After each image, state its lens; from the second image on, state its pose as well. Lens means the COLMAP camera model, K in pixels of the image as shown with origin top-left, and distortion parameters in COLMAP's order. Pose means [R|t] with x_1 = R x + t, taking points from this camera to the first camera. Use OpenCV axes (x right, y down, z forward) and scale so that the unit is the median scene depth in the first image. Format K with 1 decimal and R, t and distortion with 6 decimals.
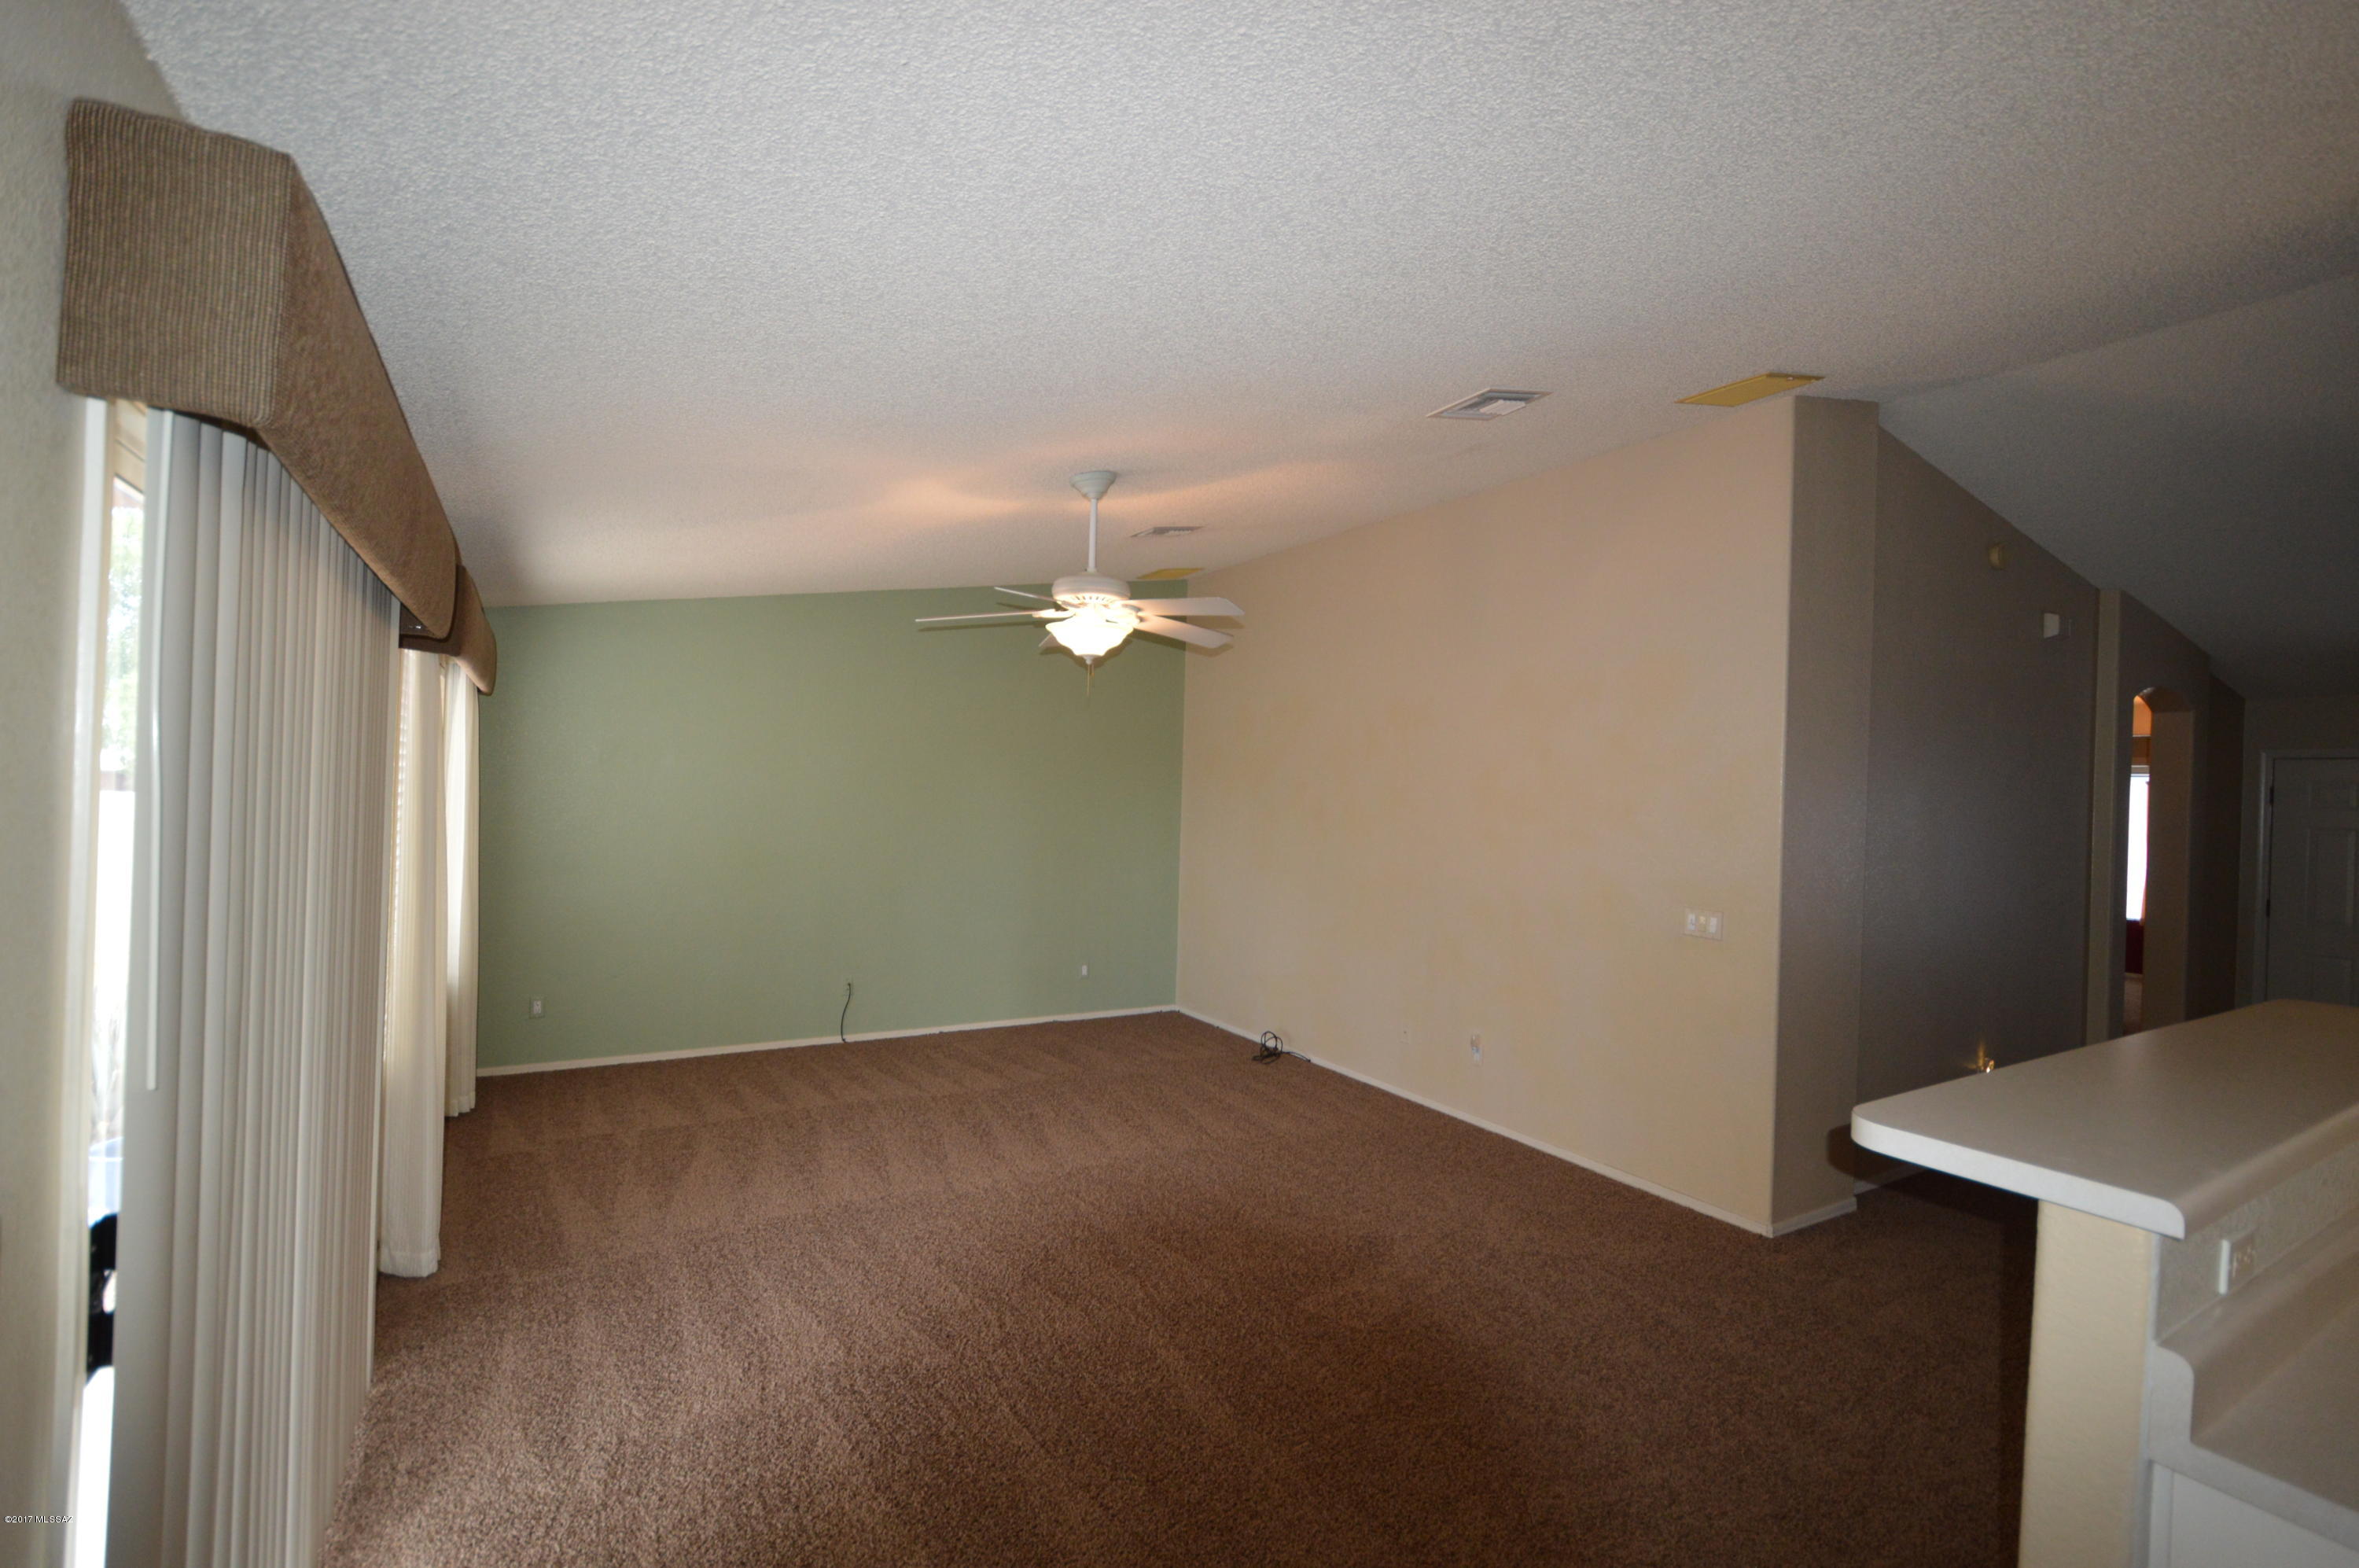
lens RADIAL K [[1030.7, 0, 1187.3], [0, 1030.7, 791.5], [0, 0, 1]] dist [0.011462, -0.000325]
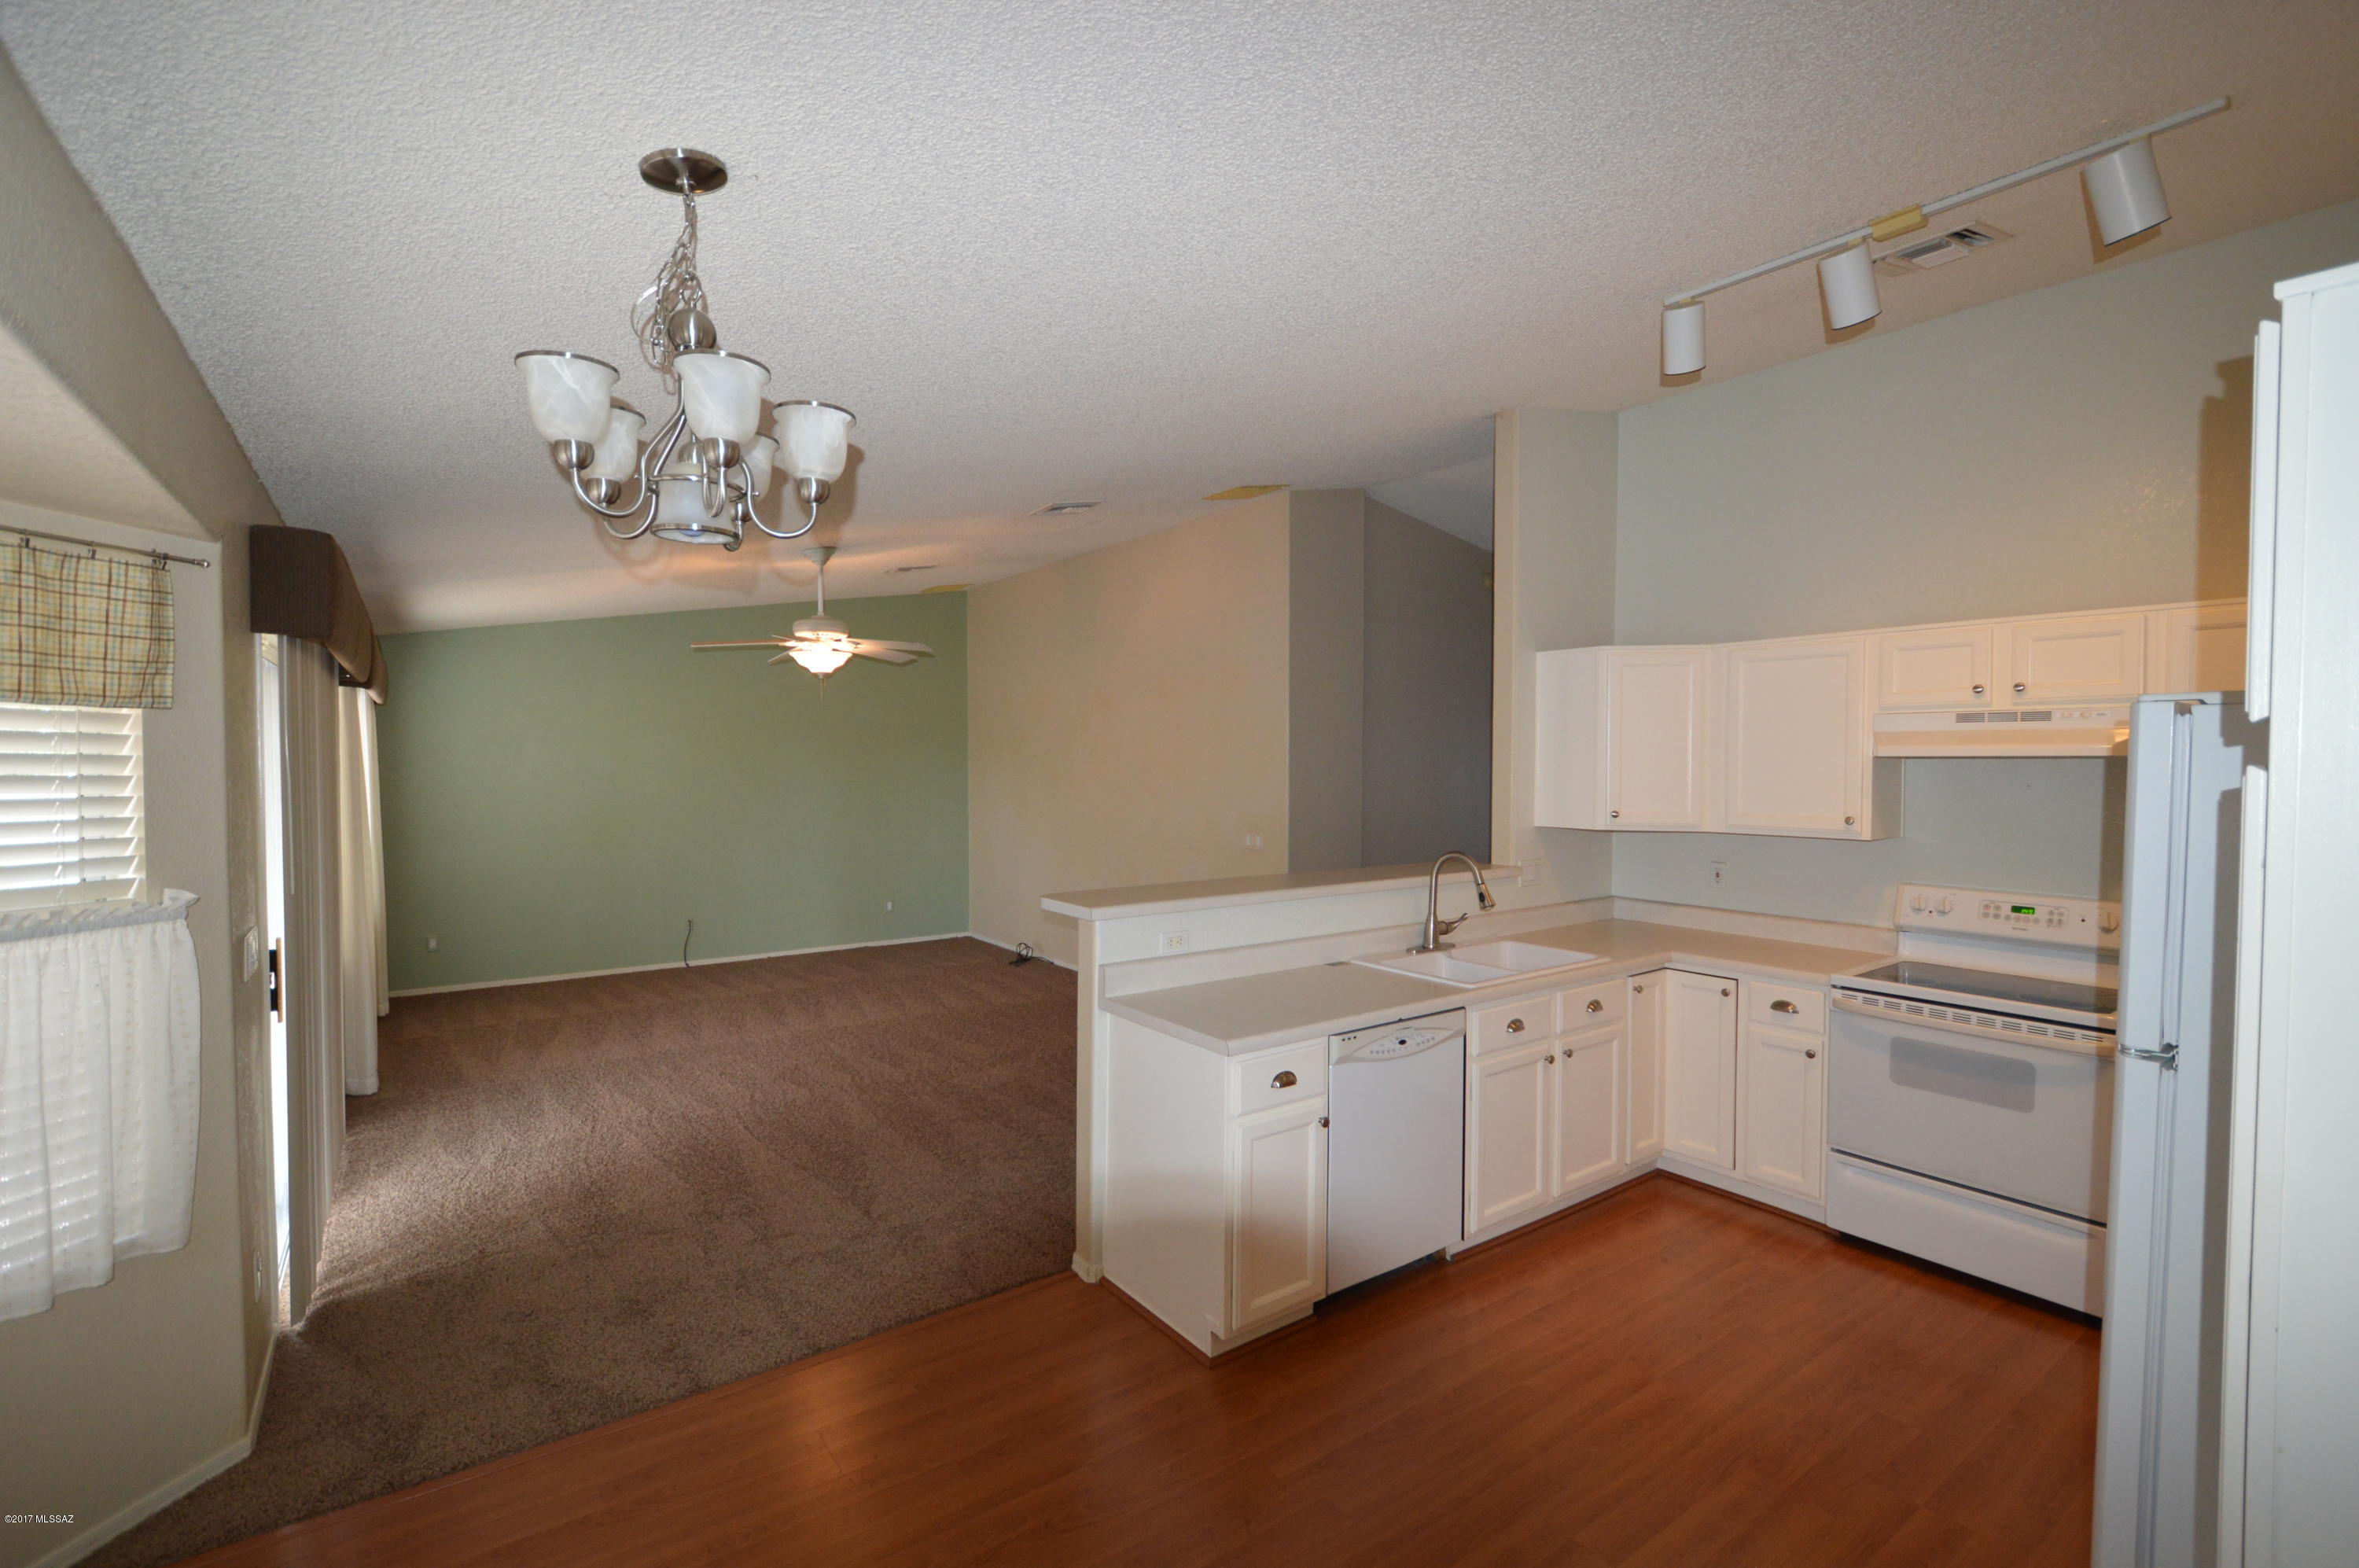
lens RADIAL K [[1030.7, 0, 1187.3], [0, 1030.7, 791.5], [0, 0, 1]] dist [0.011462, -0.000325]
pose [[0.996159, -0.032632, 0.081257, 0.297184], [0.029916, 0.998960, 0.034422, 0.001540], [-0.082295, -0.031859, 0.996099, -0.506648]]
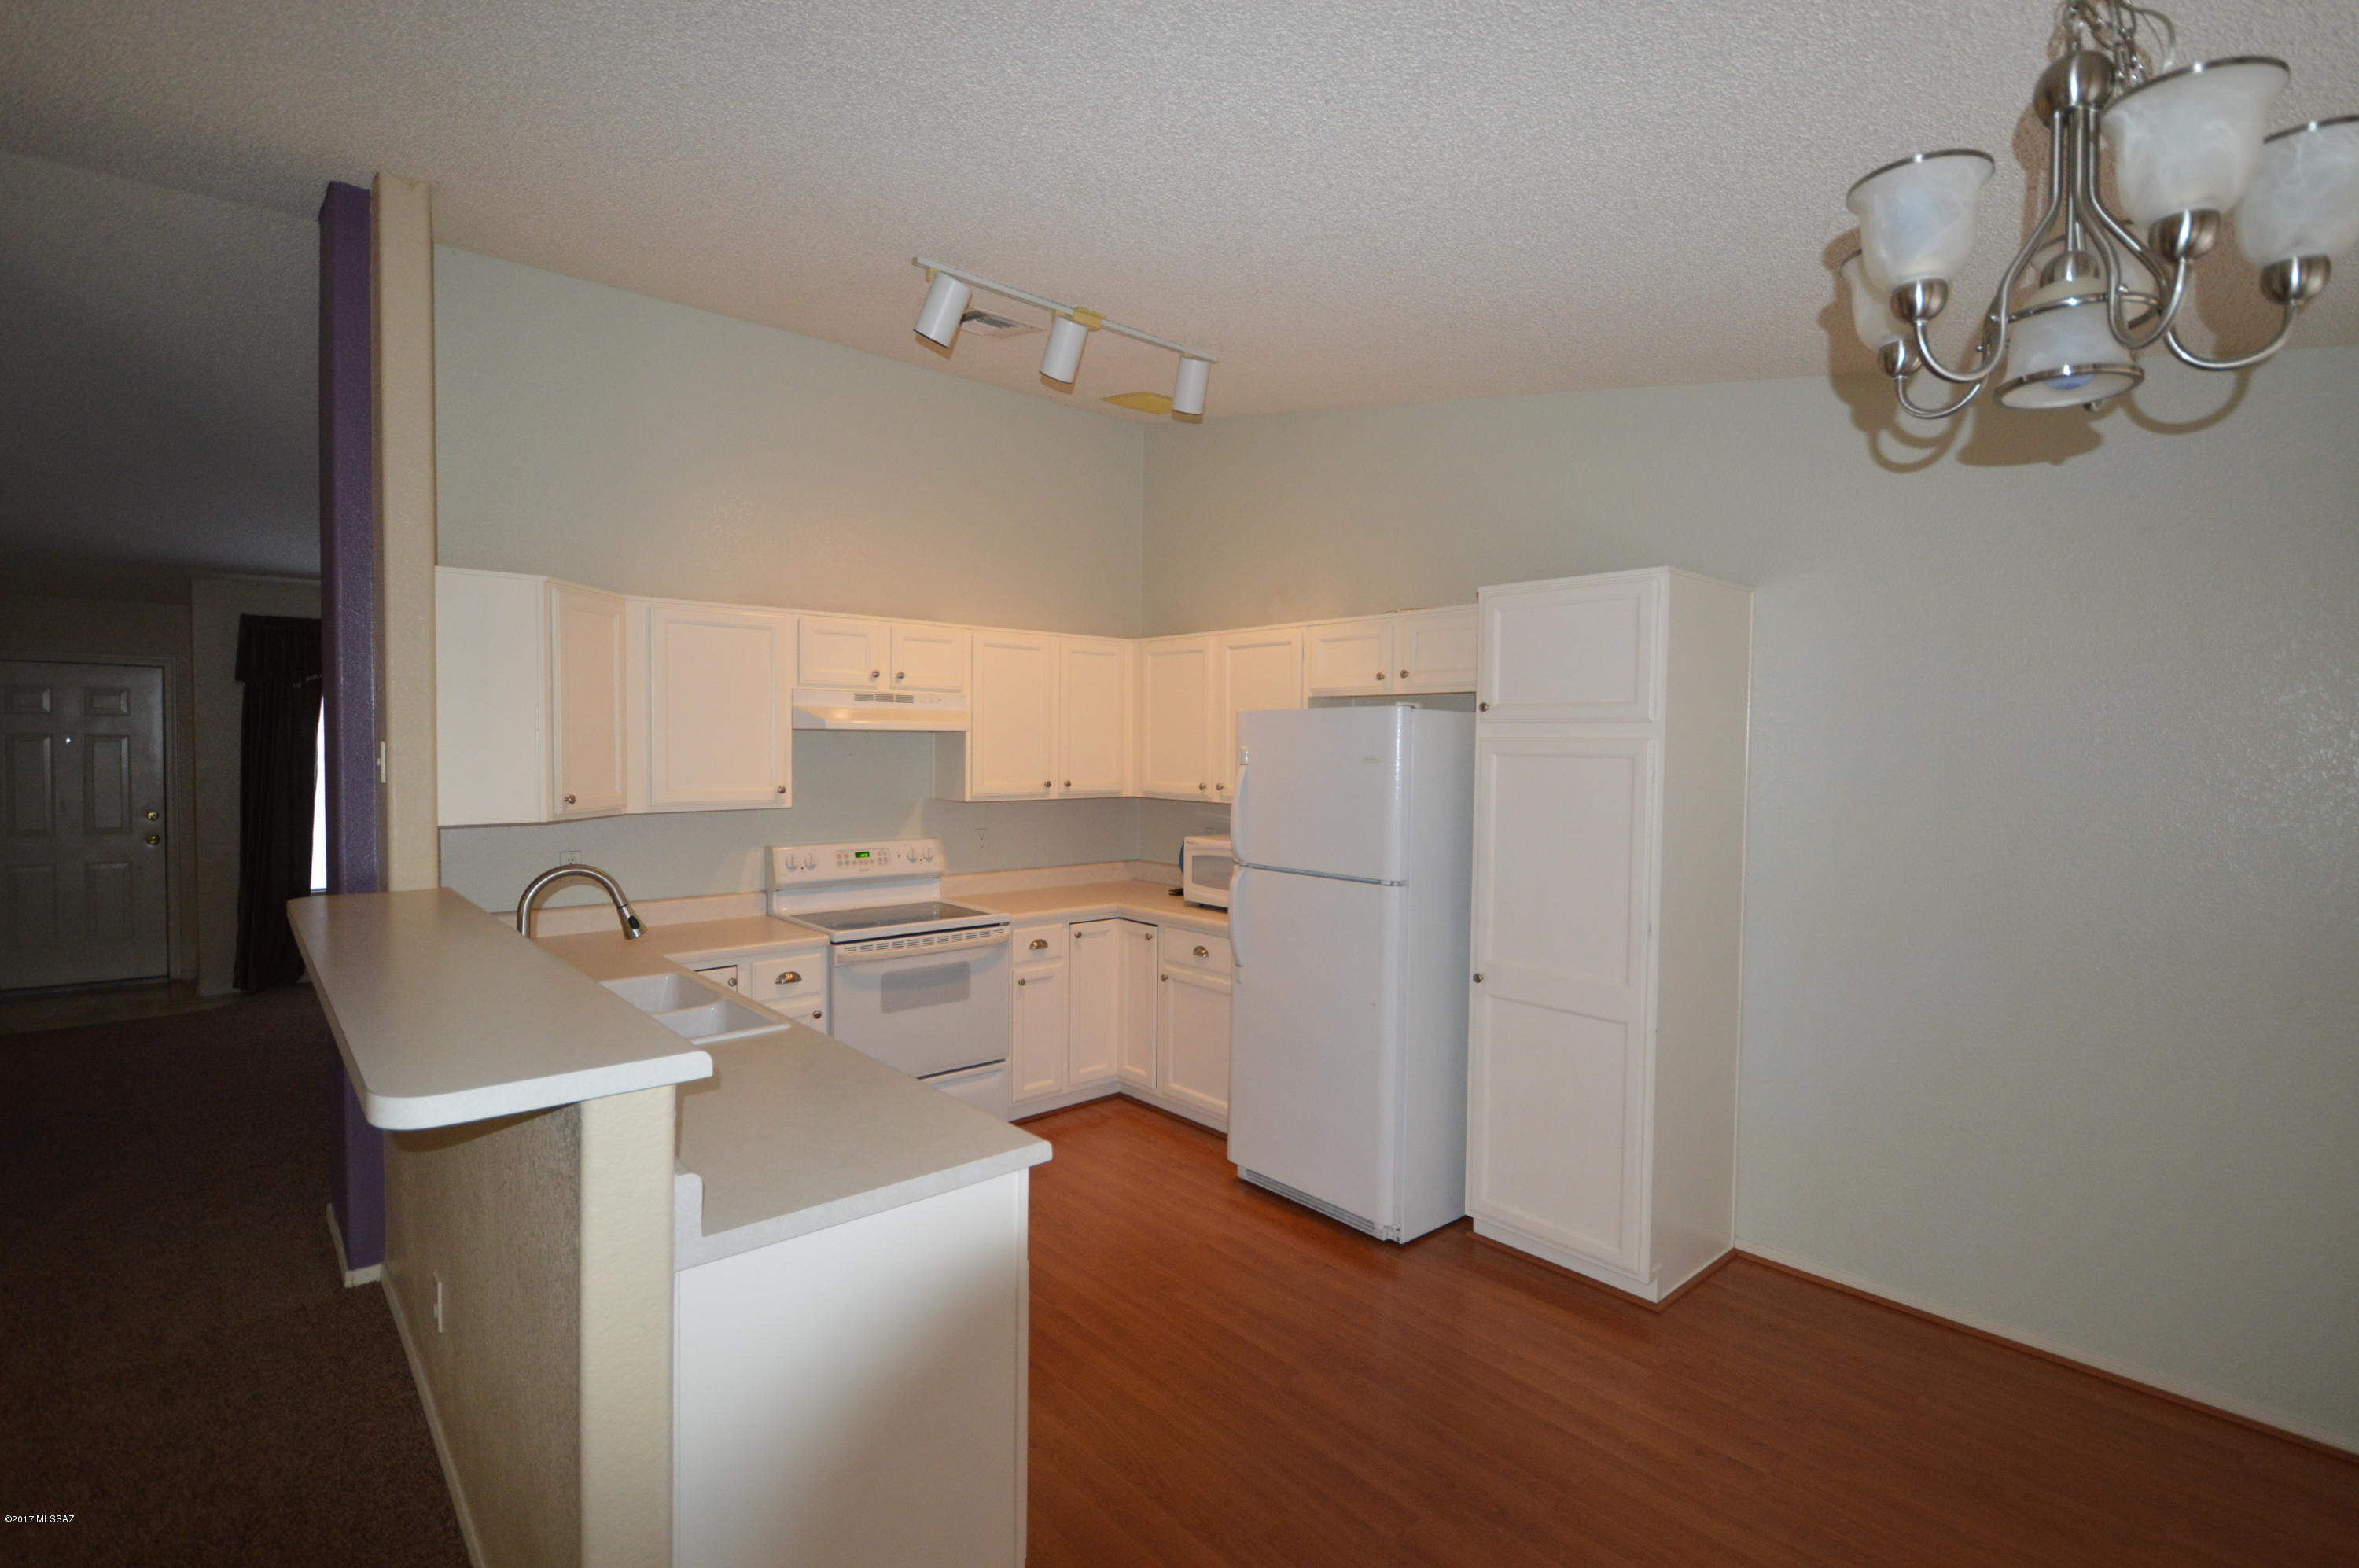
lens RADIAL K [[1080.7, 0, 1179.5], [0, 1080.7, 784.0], [0, 0, 1]] dist [0.001159, 0.000153]
pose [[-0.174353, -0.068323, 0.982310, -0.533381], [-0.019573, 0.997633, 0.065915, -0.005411], [-0.984489, -0.007734, -0.175277, 0.947534]]
